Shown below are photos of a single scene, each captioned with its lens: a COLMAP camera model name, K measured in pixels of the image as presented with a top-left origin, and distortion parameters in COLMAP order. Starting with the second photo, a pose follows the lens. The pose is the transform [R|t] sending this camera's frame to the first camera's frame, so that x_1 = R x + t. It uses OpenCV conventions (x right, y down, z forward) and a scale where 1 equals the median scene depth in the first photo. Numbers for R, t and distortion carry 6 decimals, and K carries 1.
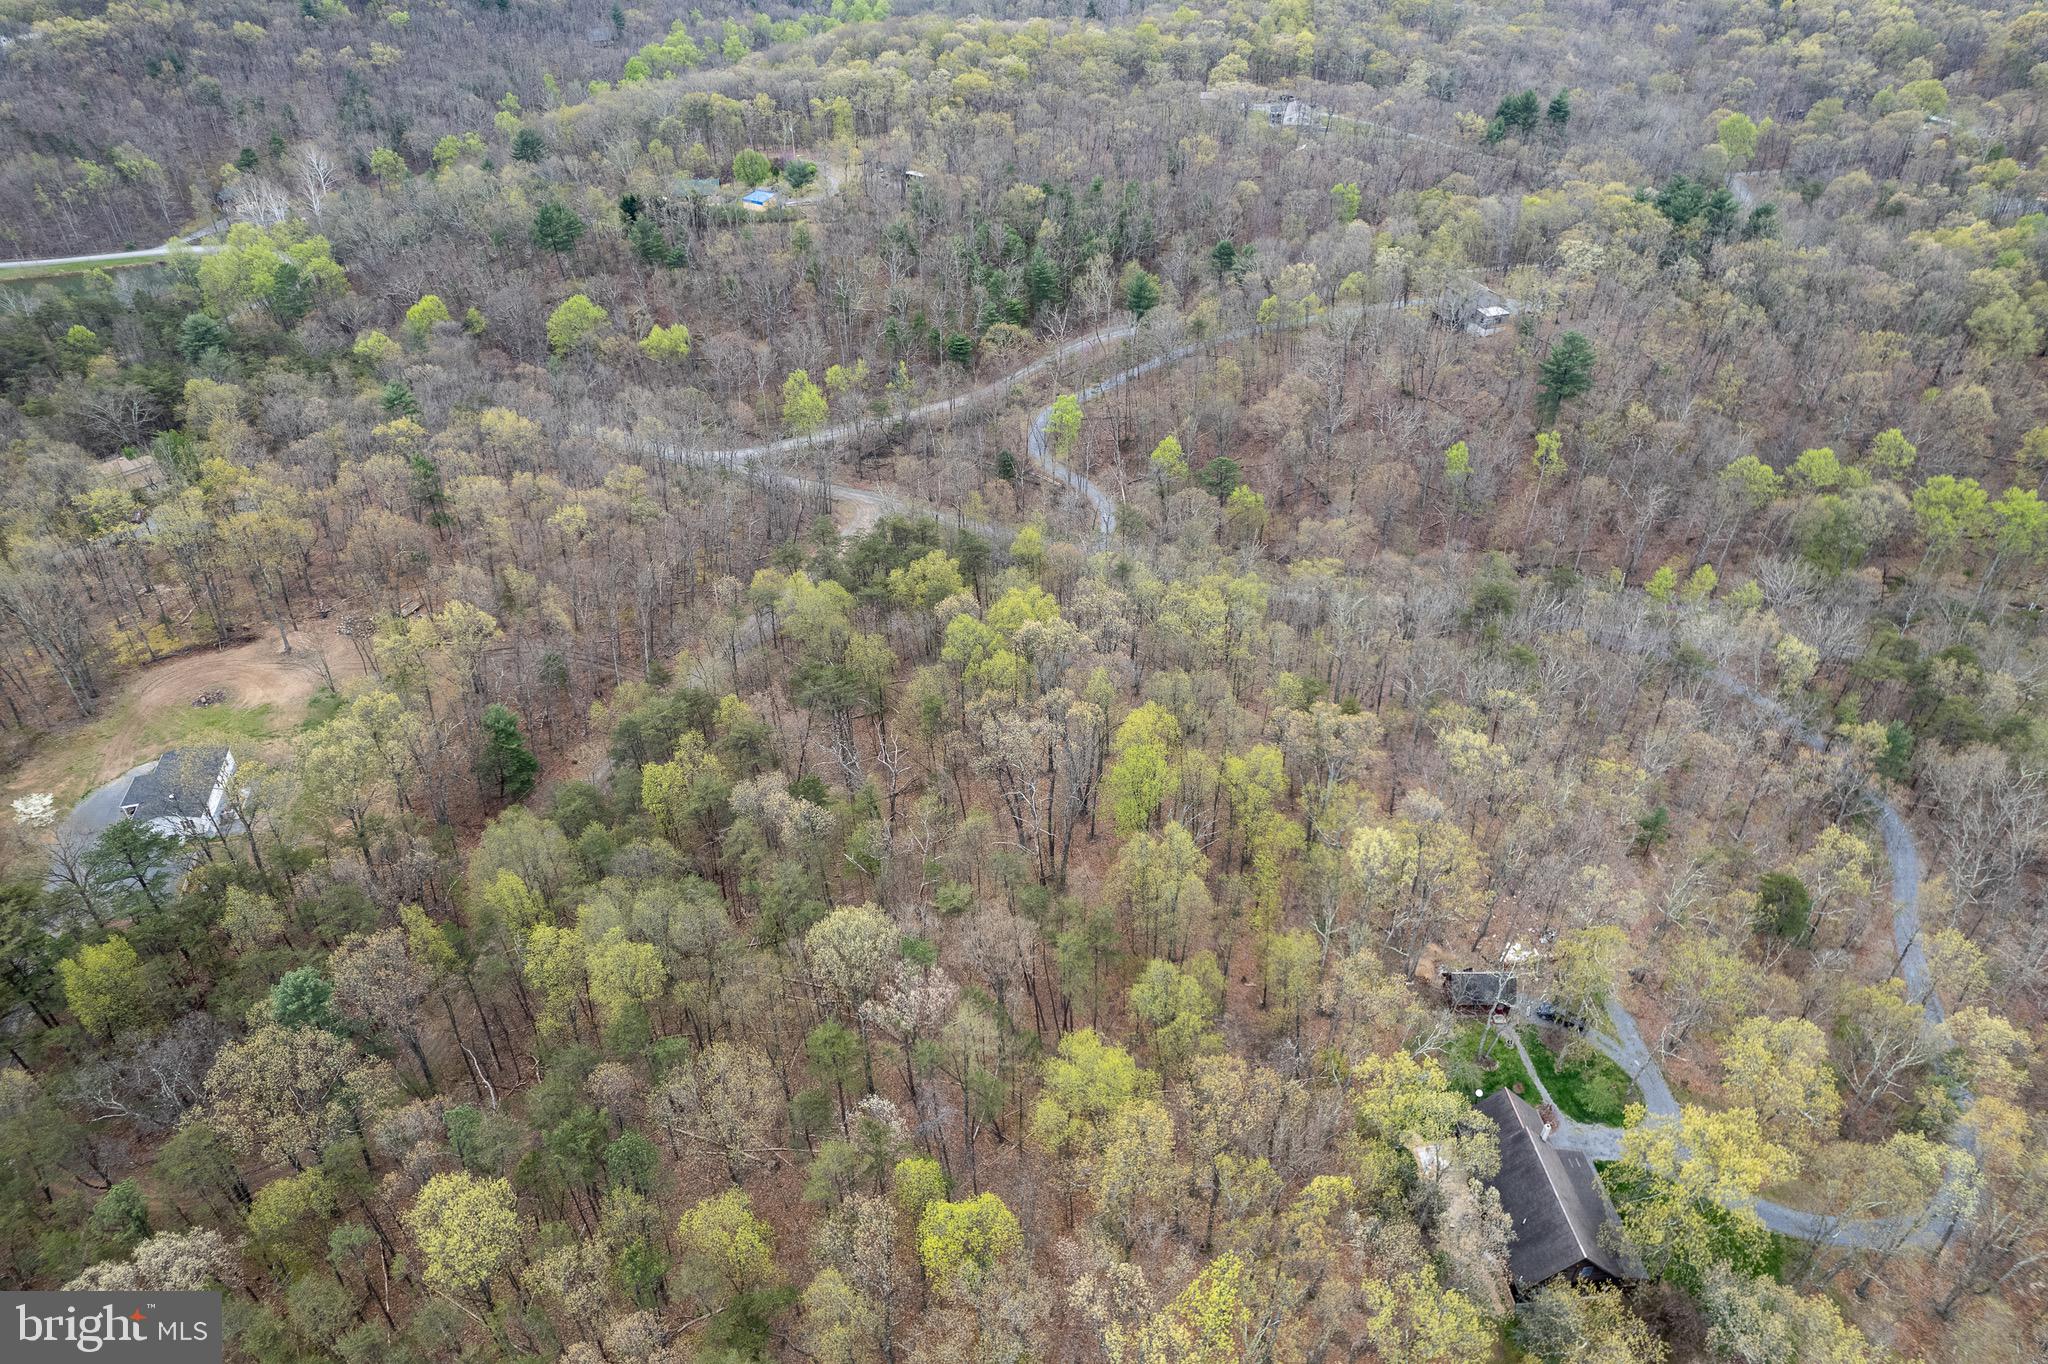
lens RADIAL K [[1332.9, 0, 1024.0], [0, 1332.9, 682.0], [0, 0, 1]] dist [-0.114228, 0.103117]
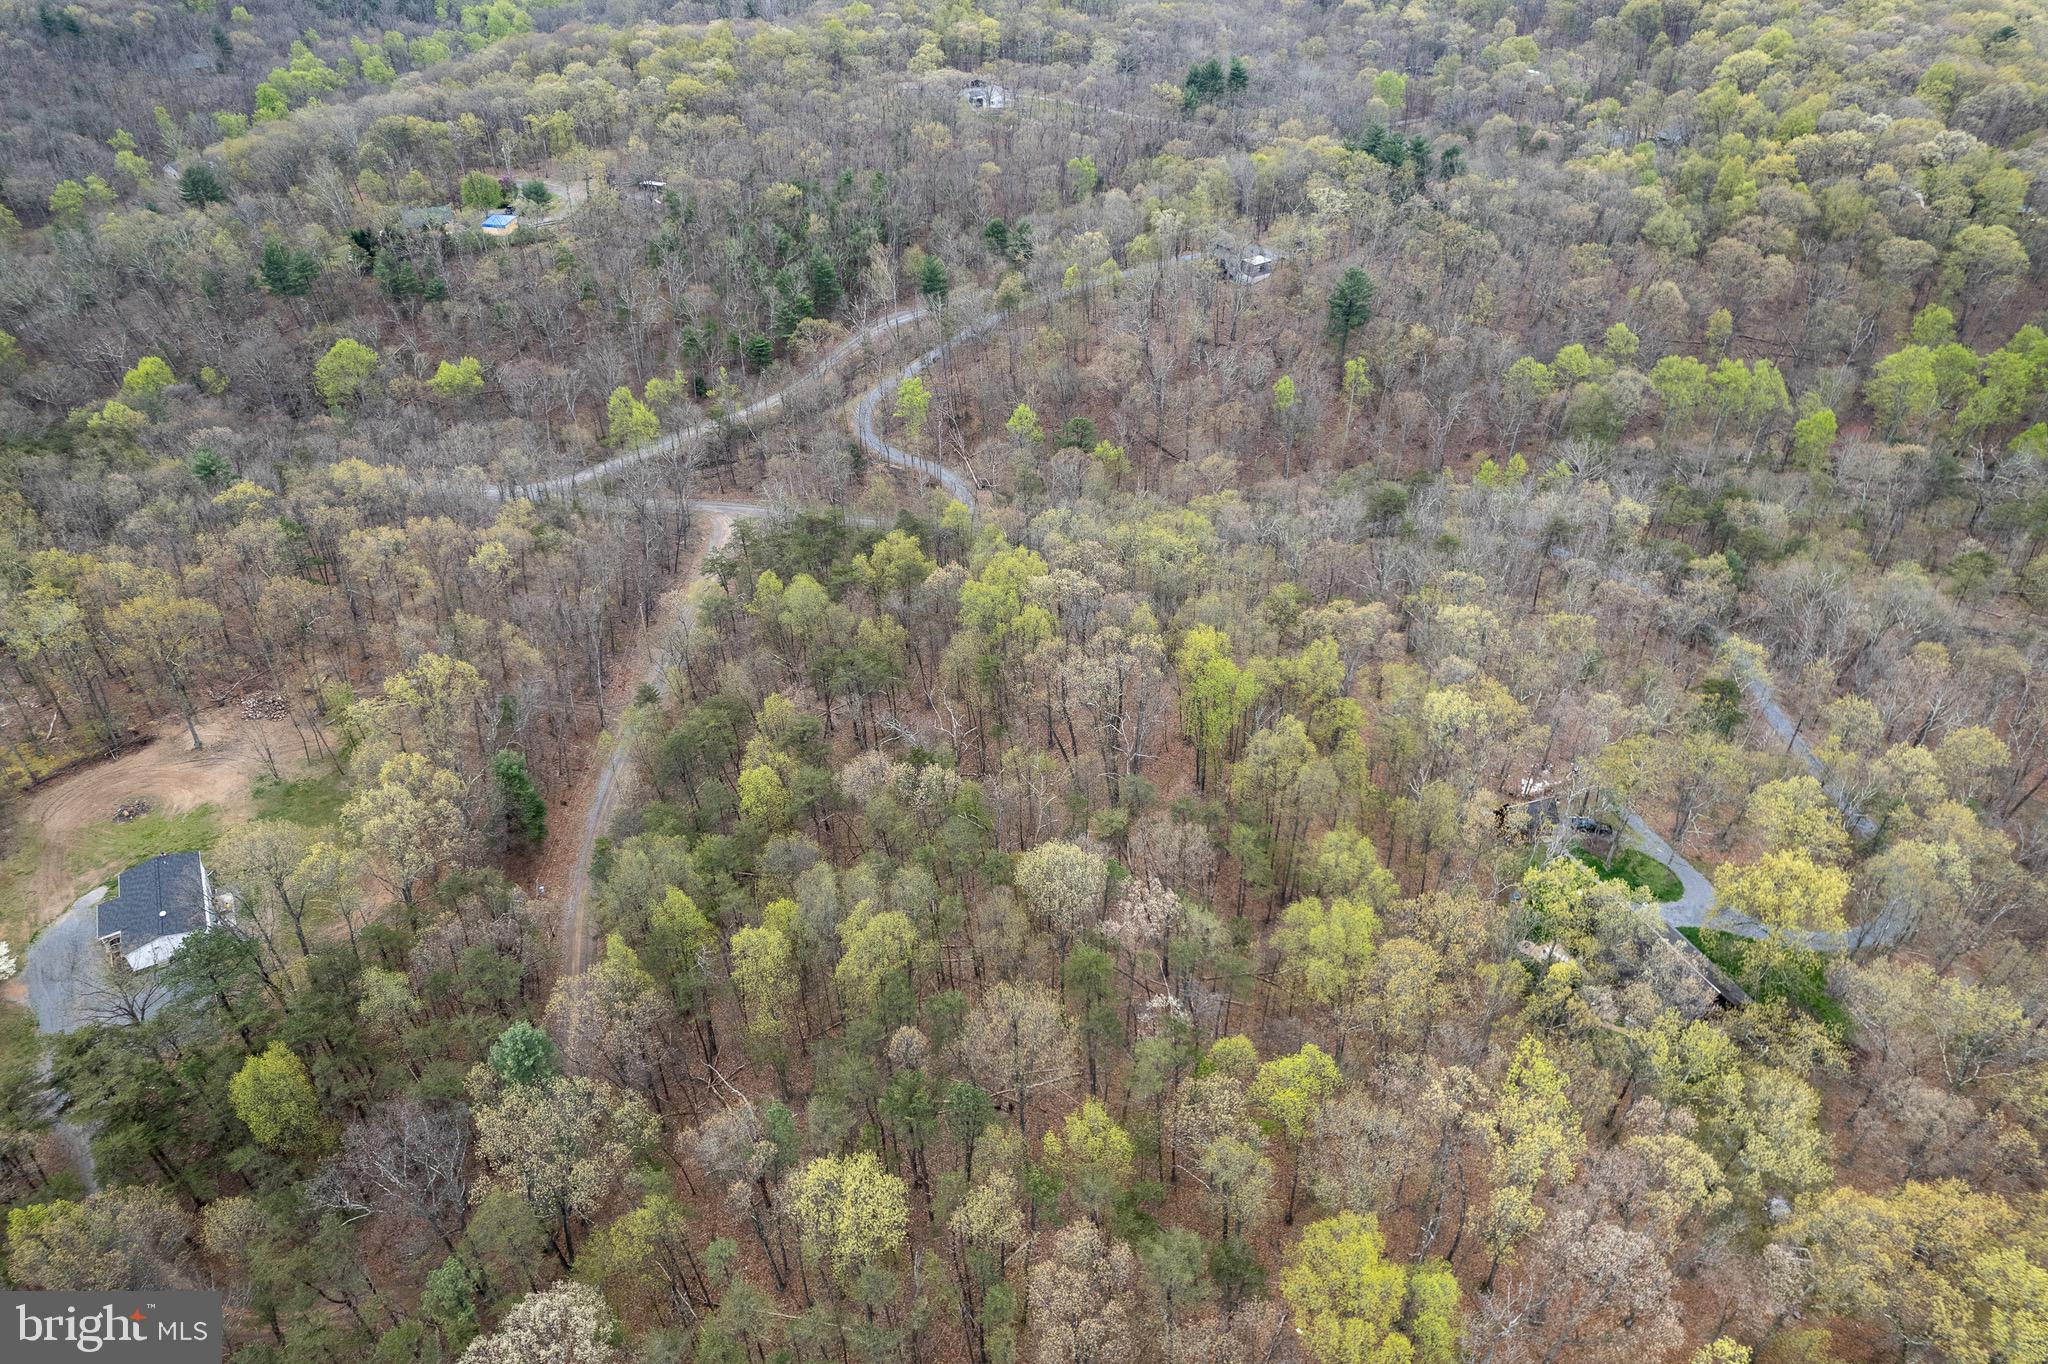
lens RADIAL K [[1332.9, 0, 1024.0], [0, 1332.9, 682.0], [0, 0, 1]] dist [-0.114228, 0.103117]
pose [[0.953416, -0.170740, 0.248687, -0.152215], [0.170302, 0.985113, 0.023441, 0.005592], [-0.248987, 0.020003, 0.968300, -0.009029]]
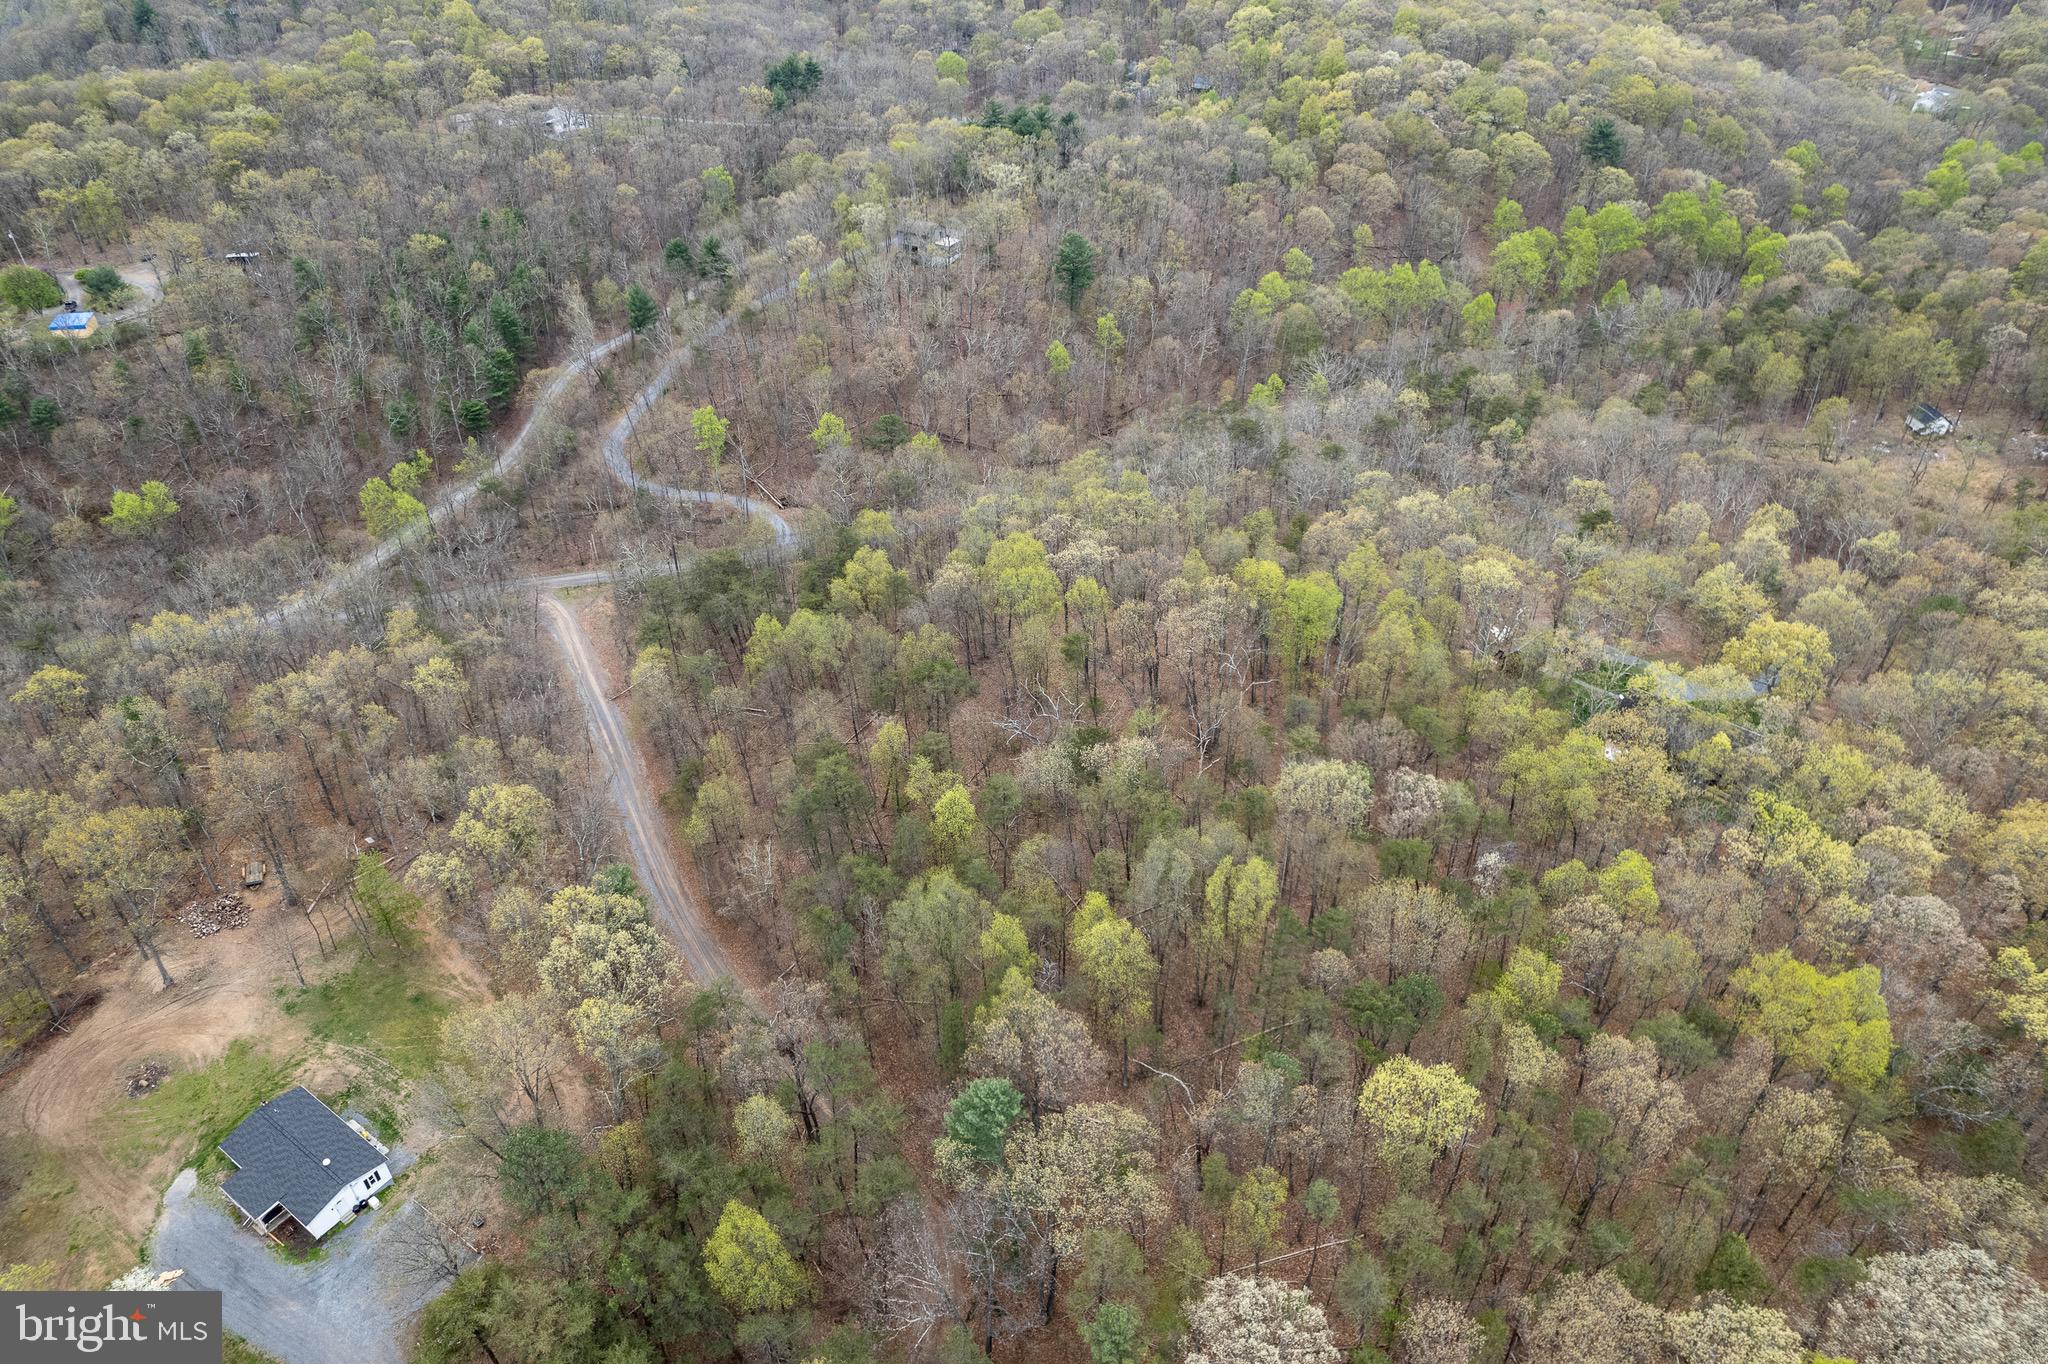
lens RADIAL K [[1332.9, 0, 1024.0], [0, 1332.9, 682.0], [0, 0, 1]] dist [-0.114228, 0.103117]
pose [[0.729841, -0.393712, 0.558858, -0.358278], [0.391103, 0.910974, 0.131013, -0.055239], [-0.560687, 0.122952, 0.818849, 0.071676]]
